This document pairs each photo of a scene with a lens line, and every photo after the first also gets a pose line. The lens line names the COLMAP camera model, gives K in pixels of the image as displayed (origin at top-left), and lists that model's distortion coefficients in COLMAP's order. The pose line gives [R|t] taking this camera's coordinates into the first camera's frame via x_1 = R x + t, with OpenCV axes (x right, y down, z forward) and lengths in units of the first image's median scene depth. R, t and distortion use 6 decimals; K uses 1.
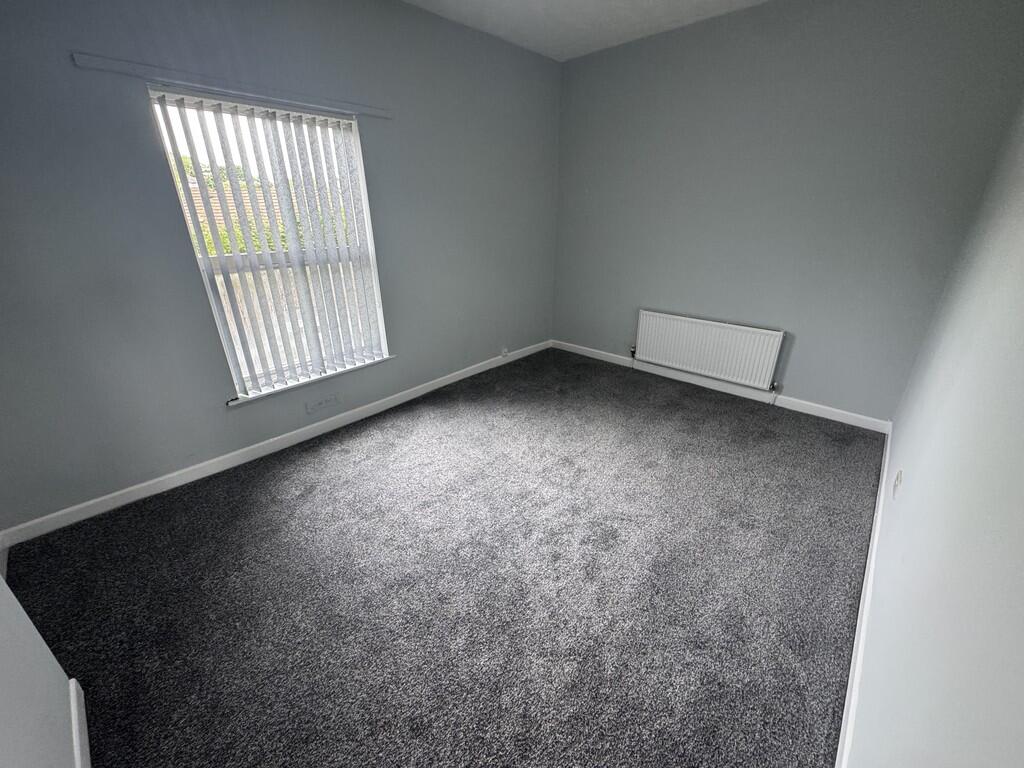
lens RADIAL K [[407.0, 0, 511.4], [0, 407.0, 385.2], [0, 0, 1]] dist [-0.002210, 0.000201]
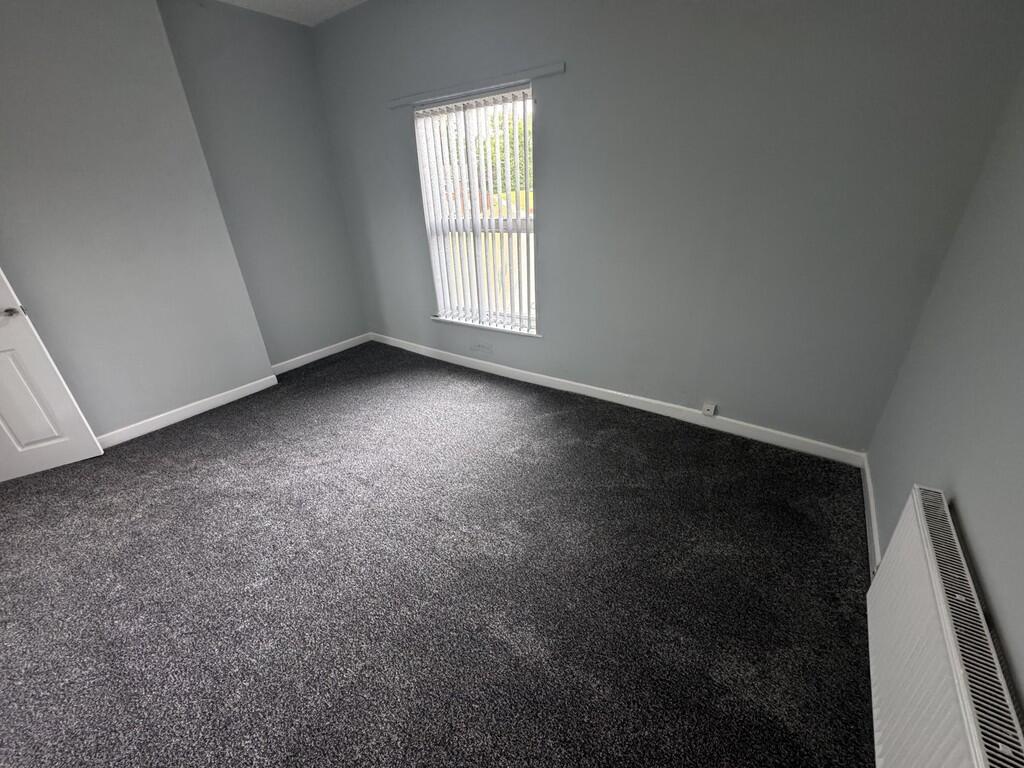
lens RADIAL K [[407.0, 0, 511.4], [0, 407.0, 385.2], [0, 0, 1]] dist [-0.002210, 0.000201]
pose [[0.135161, 0.435073, -0.890192, 0.720453], [-0.352854, 0.860671, 0.367070, -0.353438], [0.925865, 0.264494, 0.269846, 0.820861]]
